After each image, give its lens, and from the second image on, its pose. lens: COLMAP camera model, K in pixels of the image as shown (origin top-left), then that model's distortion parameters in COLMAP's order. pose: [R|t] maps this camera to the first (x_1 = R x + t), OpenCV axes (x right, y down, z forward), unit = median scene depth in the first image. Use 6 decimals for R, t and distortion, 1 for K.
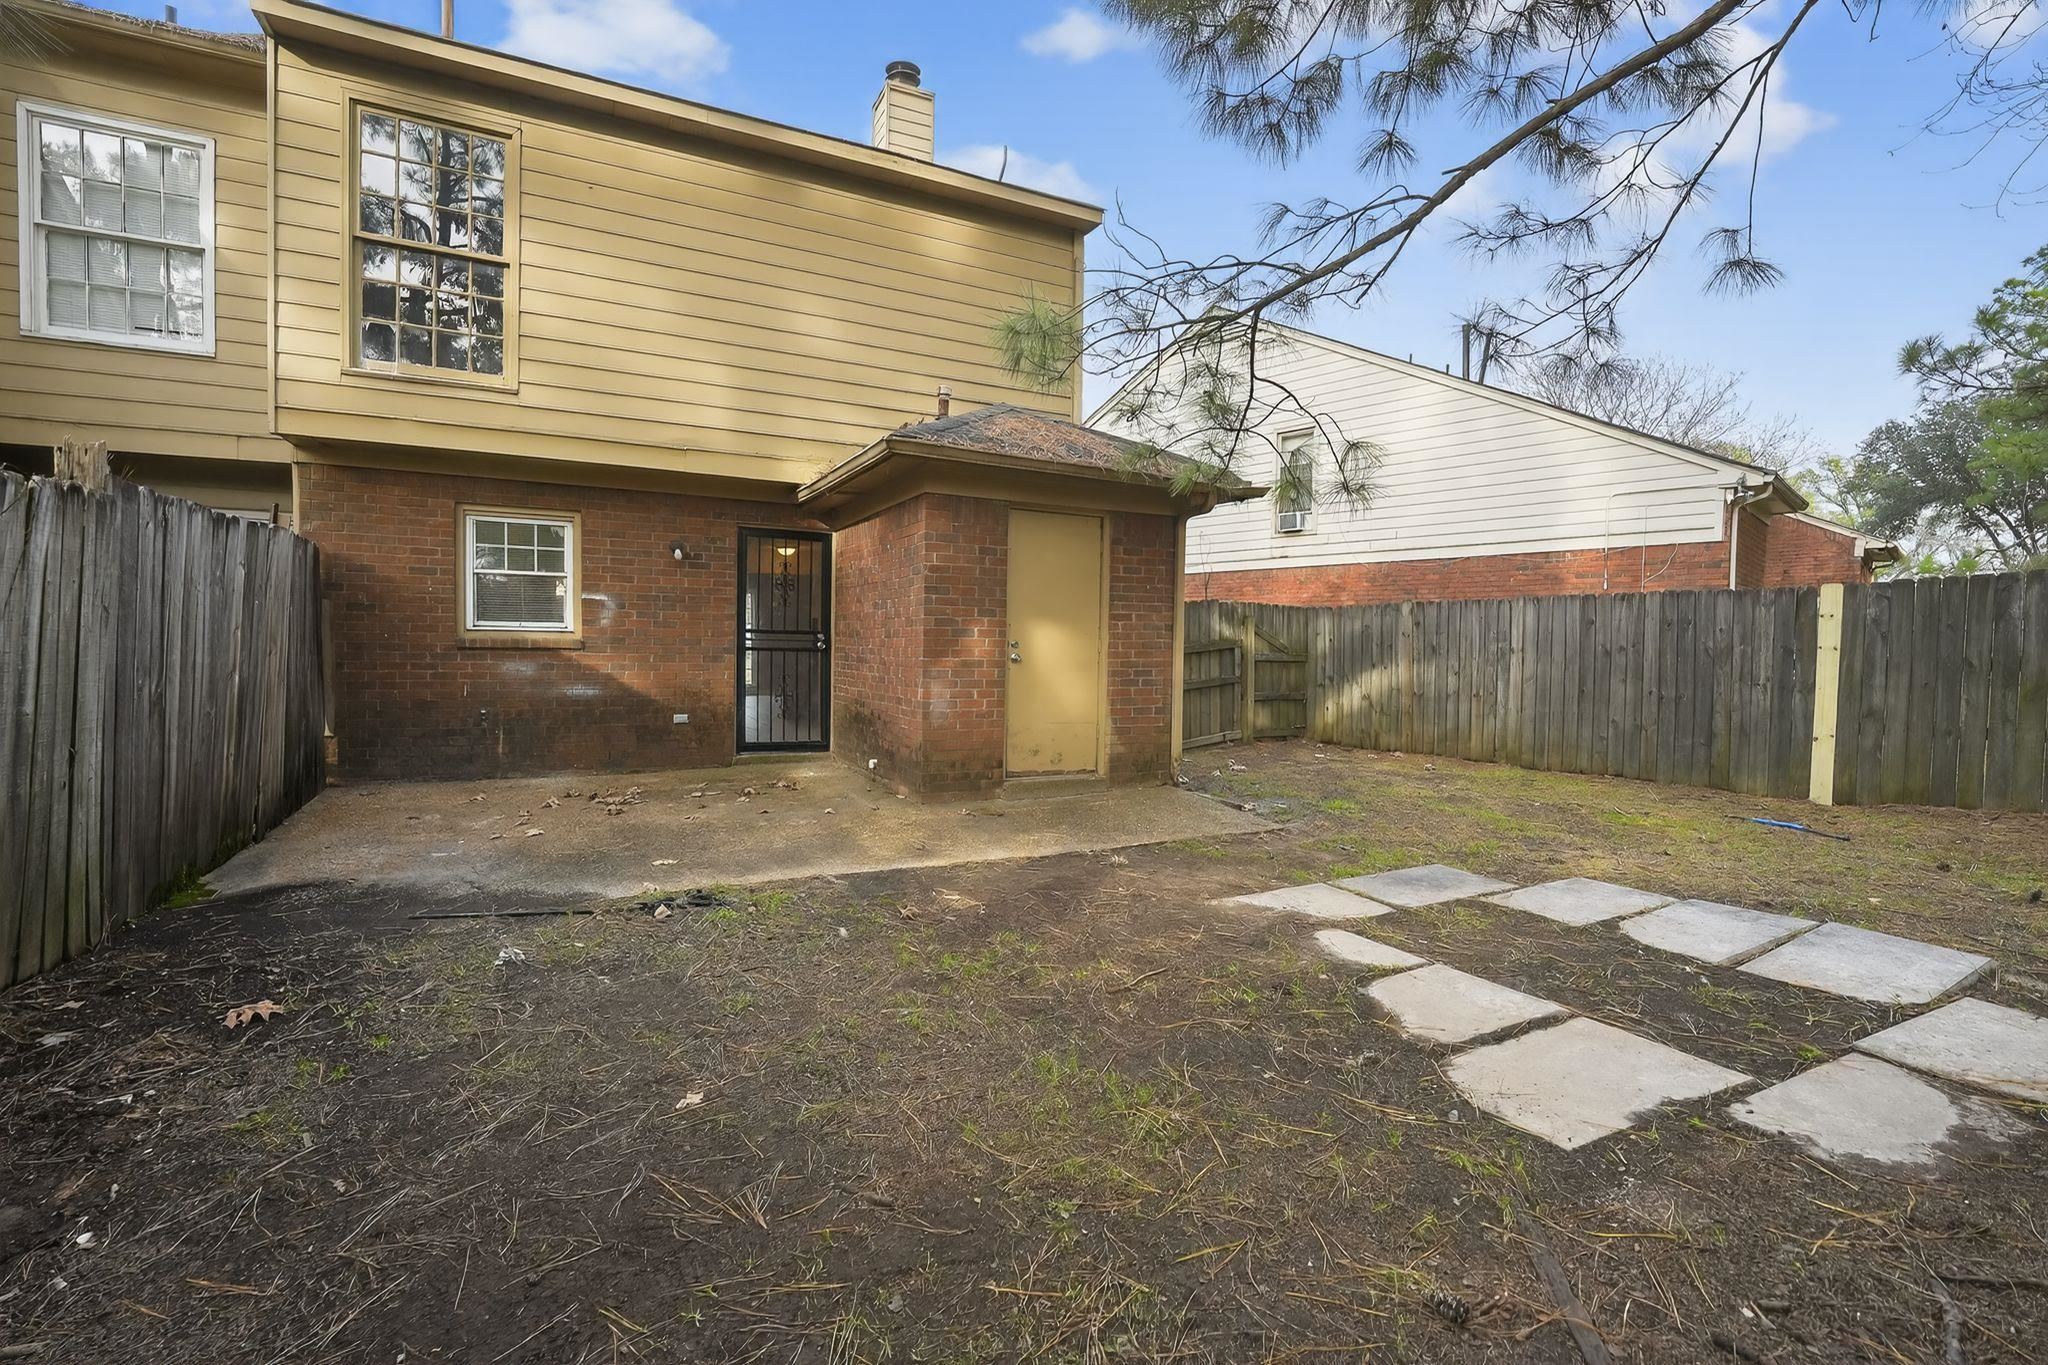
lens RADIAL K [[908.3, 0, 1018.3], [0, 908.3, 694.7], [0, 0, 1]] dist [-0.012571, 0.000054]
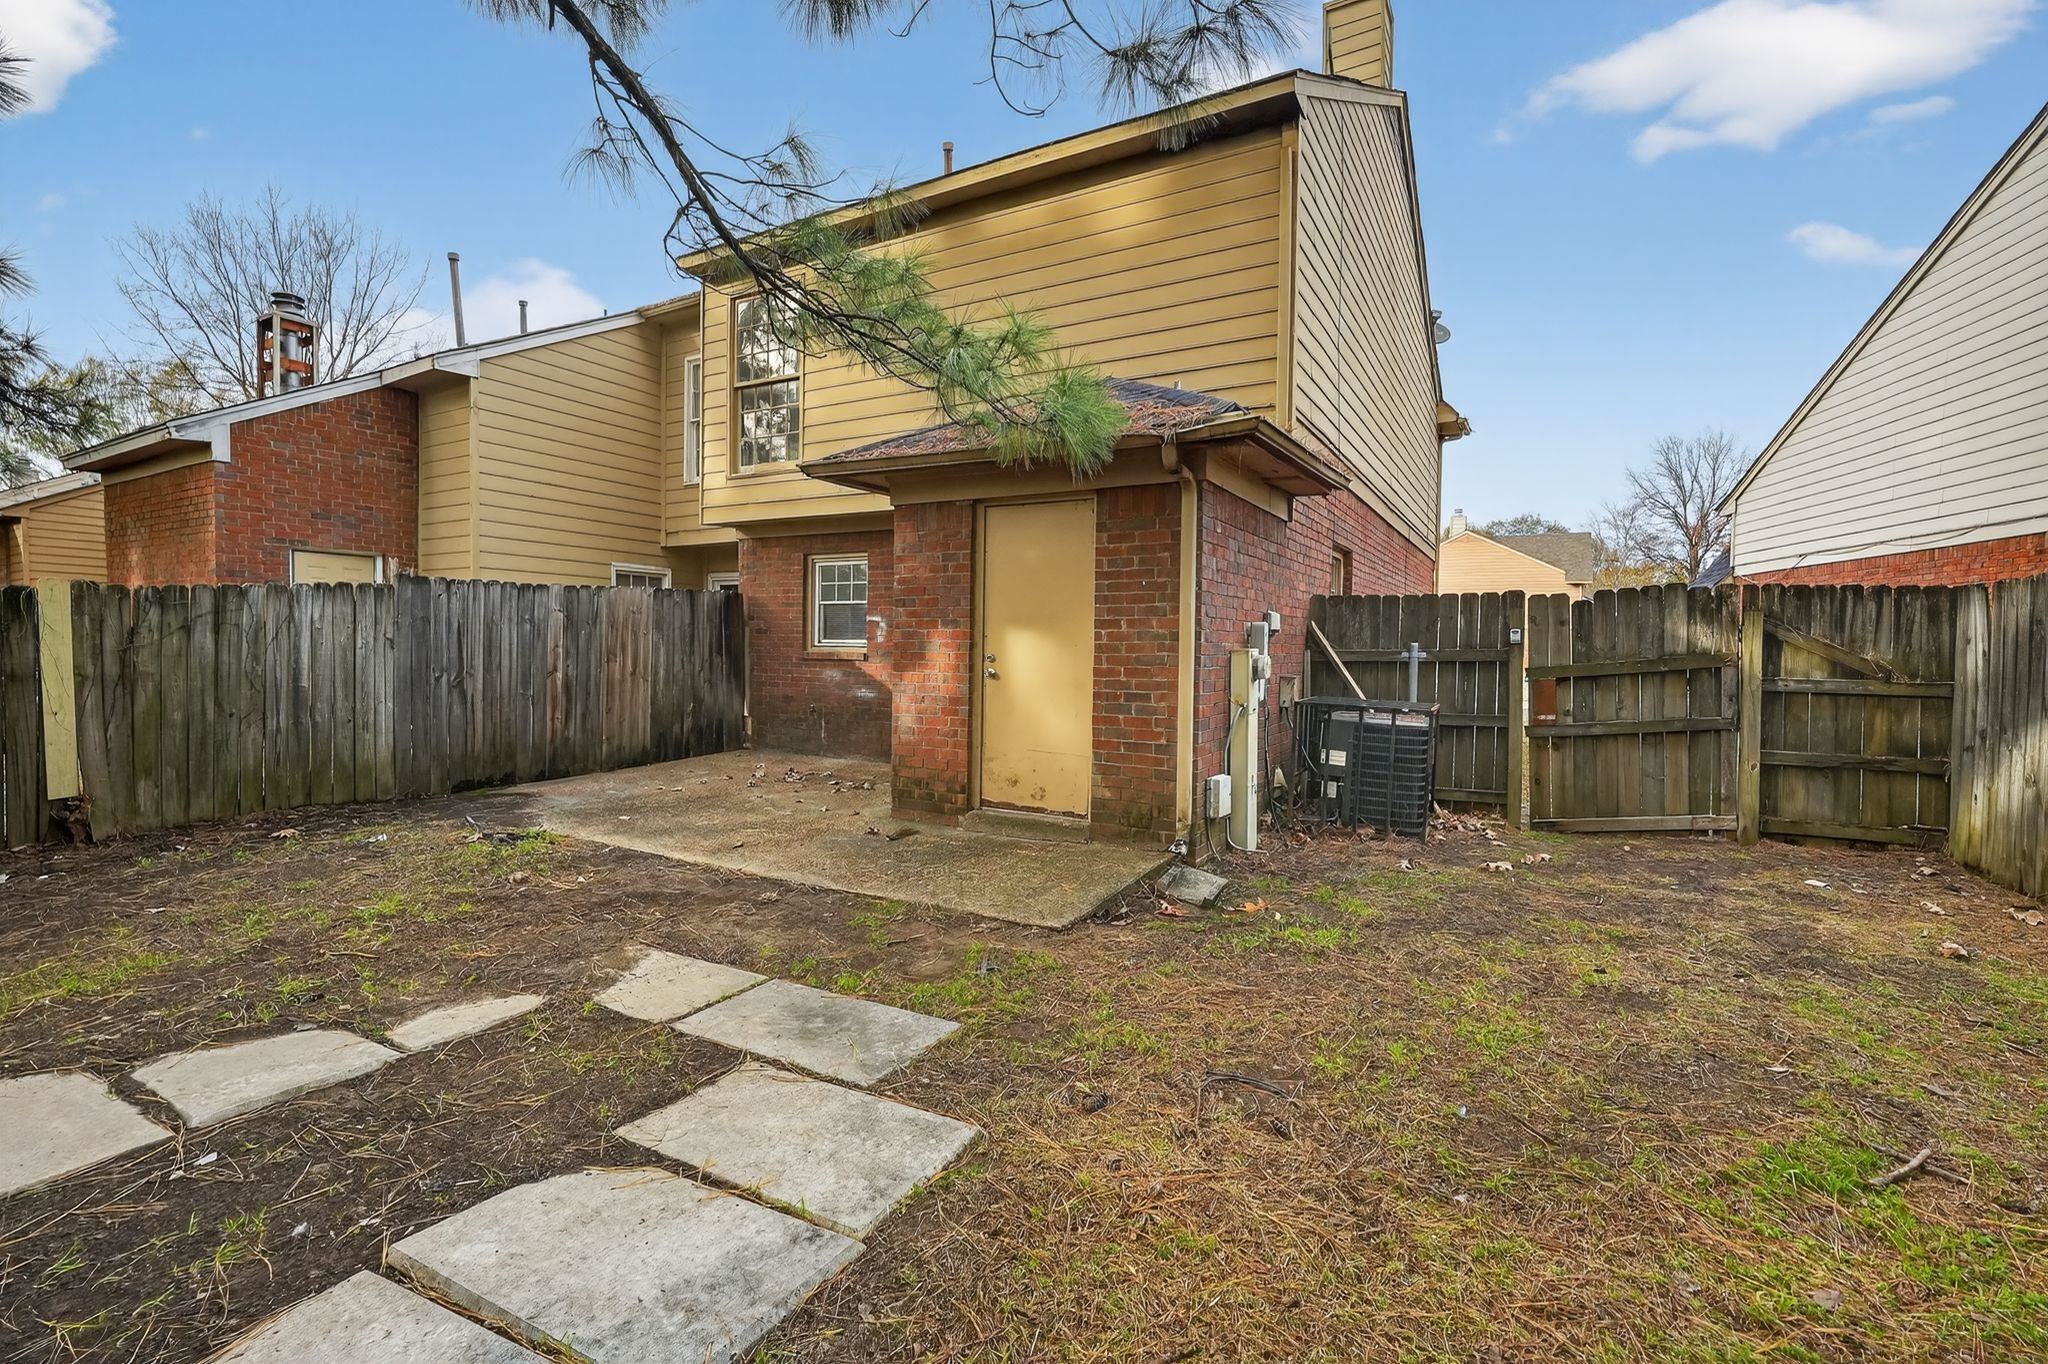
lens RADIAL K [[908.3, 0, 1018.3], [0, 908.3, 694.2], [0, 0, 1]] dist [-0.012571, 0.000054]
pose [[0.542240, 0.037392, -0.839391, 0.726116], [-0.050185, 0.998667, 0.012068, -0.030776], [0.838724, 0.035581, 0.543394, 0.516056]]
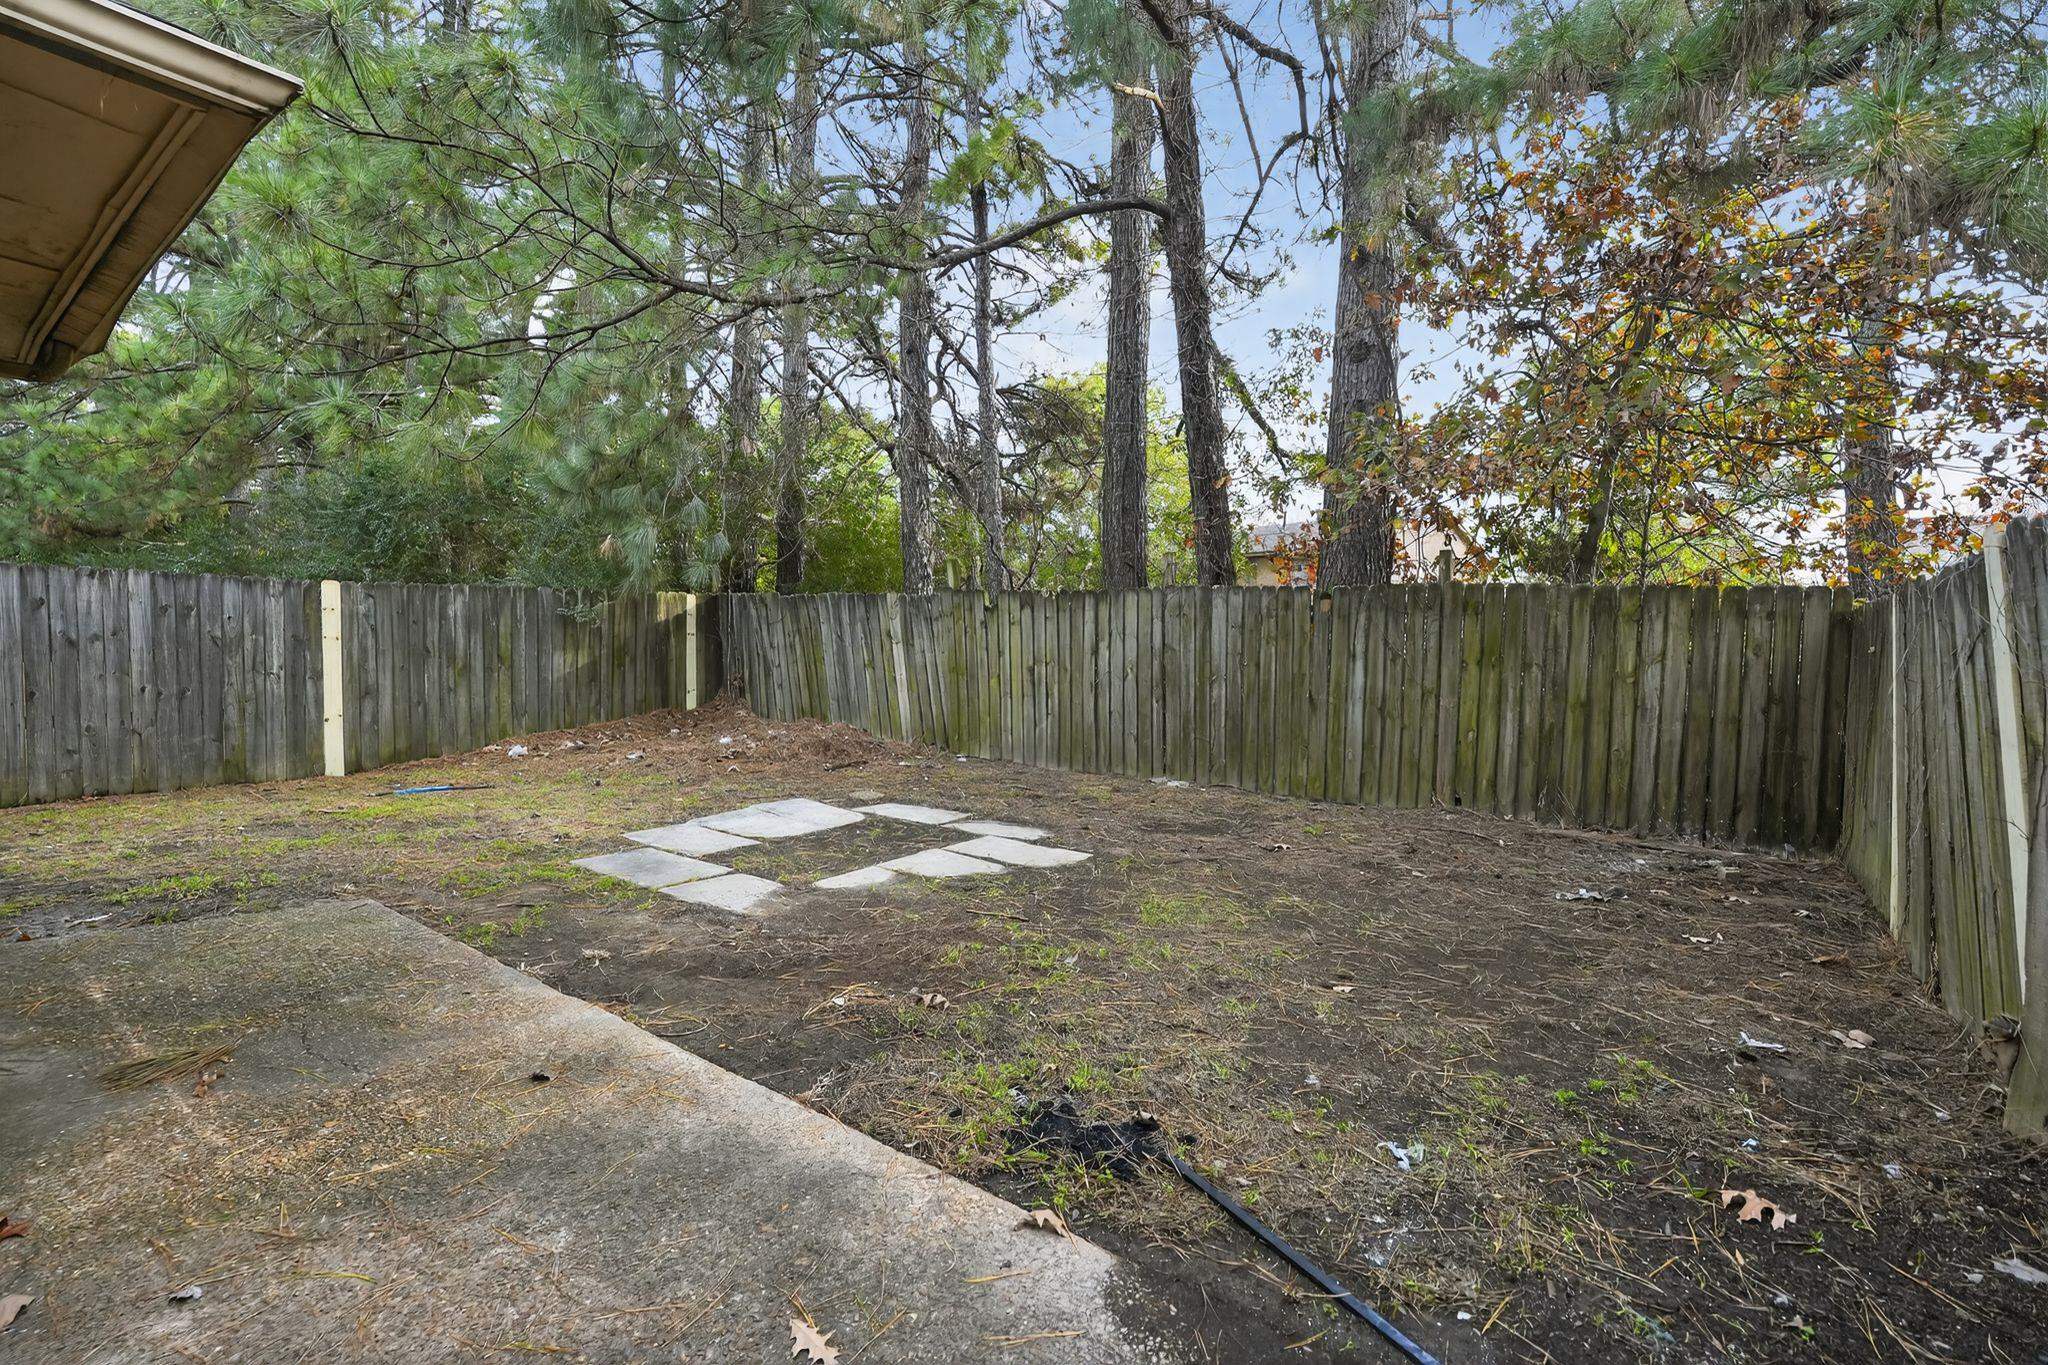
lens RADIAL K [[908.3, 0, 1018.3], [0, 908.3, 694.7], [0, 0, 1]] dist [-0.012571, 0.000054]
pose [[-0.453506, -0.060531, 0.889195, -0.484707], [0.027902, 0.996238, 0.082049, -0.049555], [-0.890816, 0.062020, -0.450111, 0.735994]]
